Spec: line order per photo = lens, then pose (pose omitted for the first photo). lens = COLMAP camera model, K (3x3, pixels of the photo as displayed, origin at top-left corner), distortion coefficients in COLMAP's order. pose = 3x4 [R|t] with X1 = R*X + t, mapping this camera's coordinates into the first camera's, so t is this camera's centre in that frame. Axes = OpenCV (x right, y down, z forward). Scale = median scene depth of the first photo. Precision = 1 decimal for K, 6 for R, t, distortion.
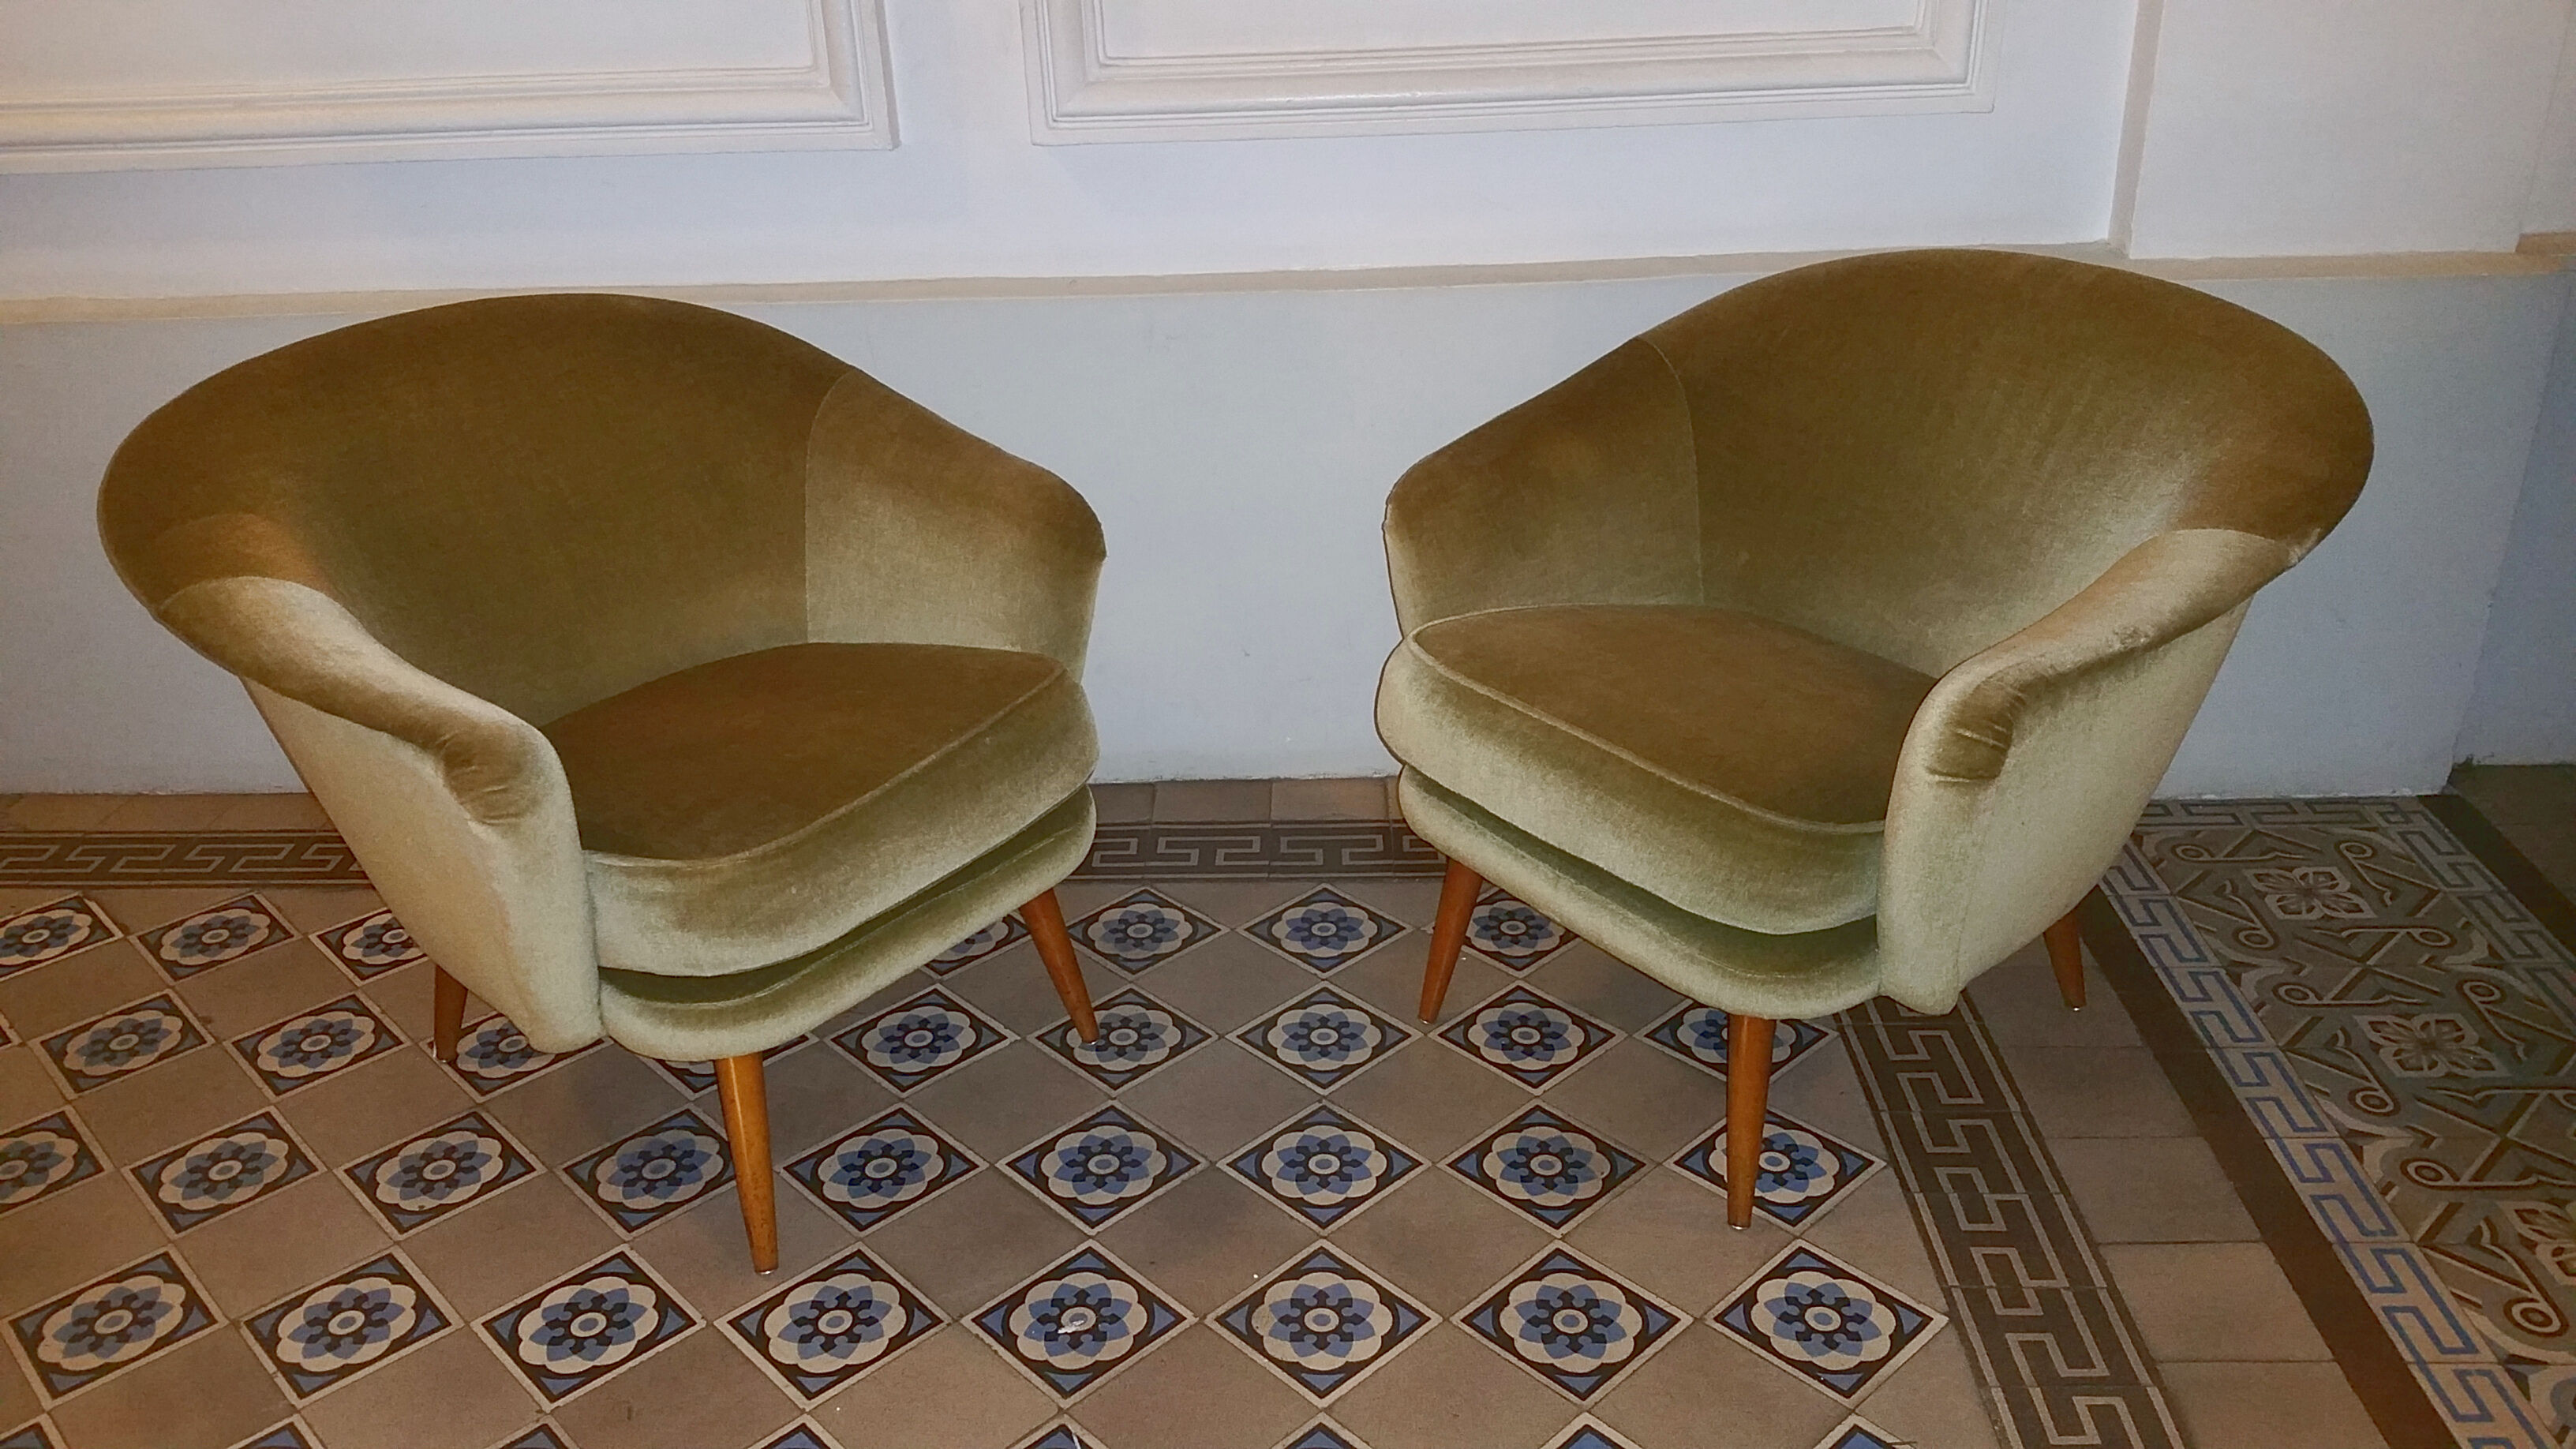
lens RADIAL K [[2139.5, 0, 1283.3], [0, 2139.5, 726.9], [0, 0, 1]] dist [0.028233, -0.060221]
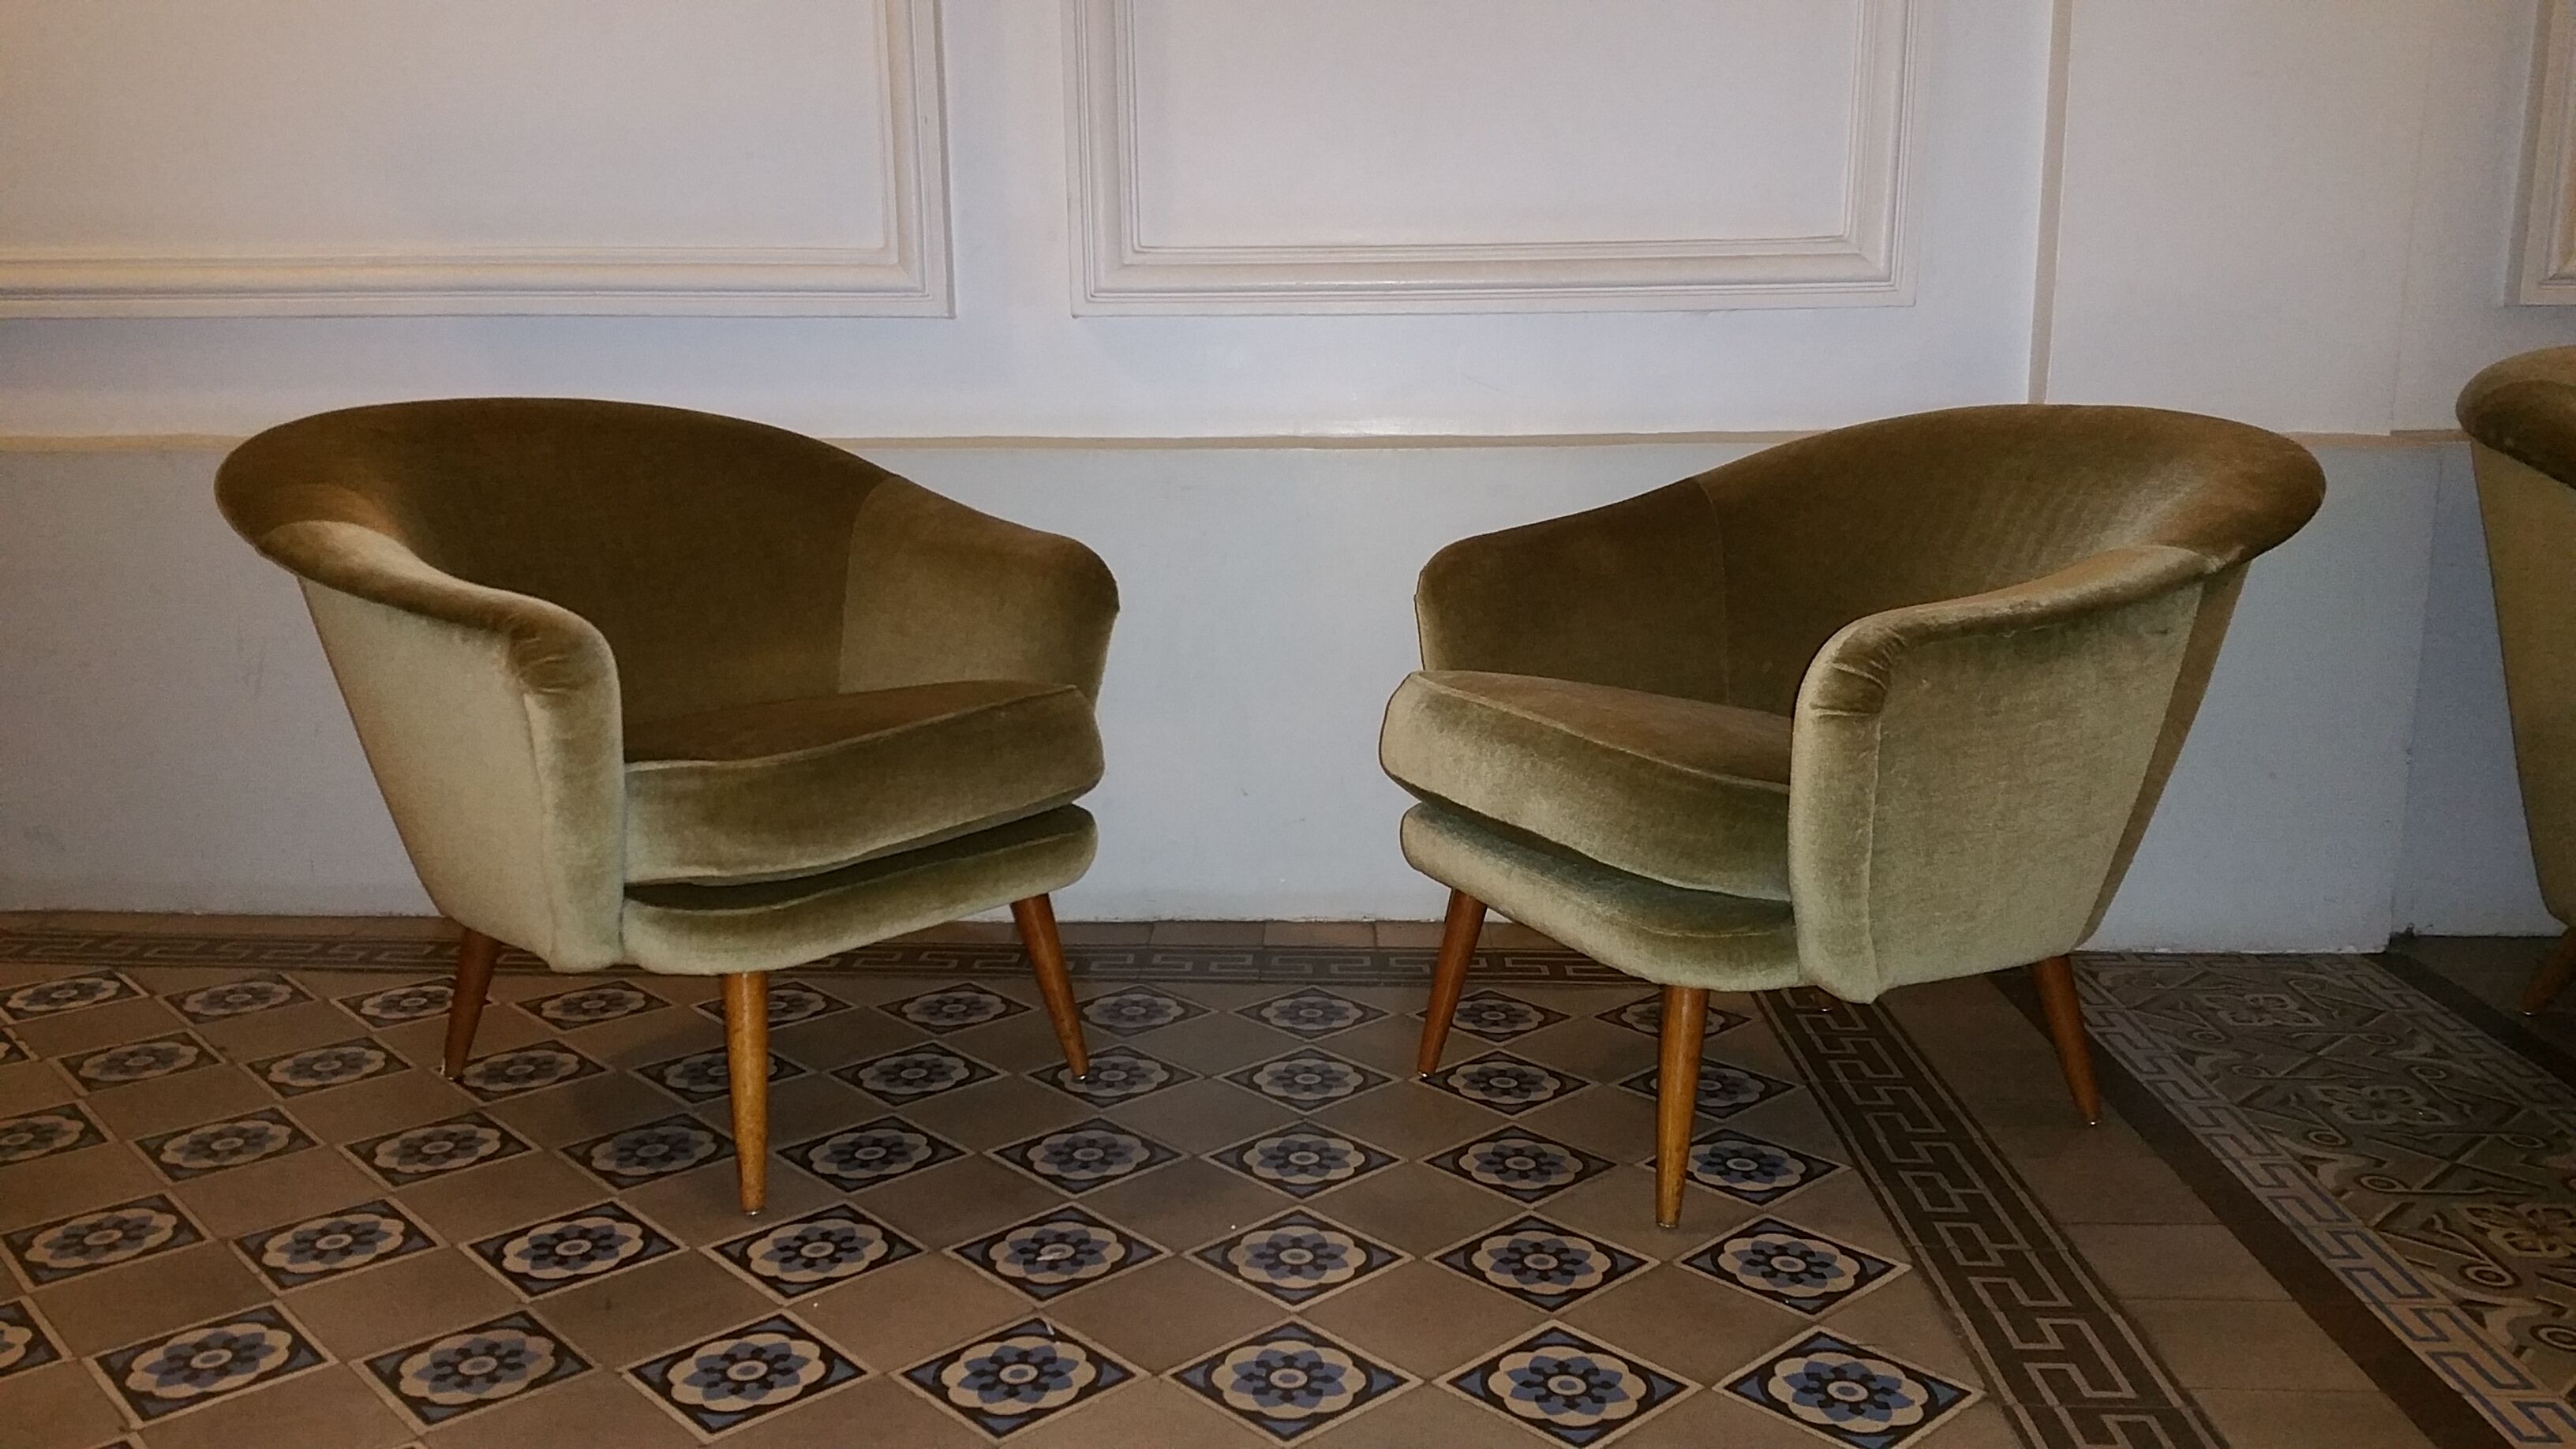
lens RADIAL K [[2139.5, 0, 1301.5], [0, 2139.5, 727.2], [0, 0, 1]] dist [0.028233, -0.060221]
pose [[0.999622, 0.027484, 0.000580, 0.011701], [-0.026342, 0.963670, -0.265793, 0.278351], [-0.007864, 0.265678, 0.964030, -0.041323]]
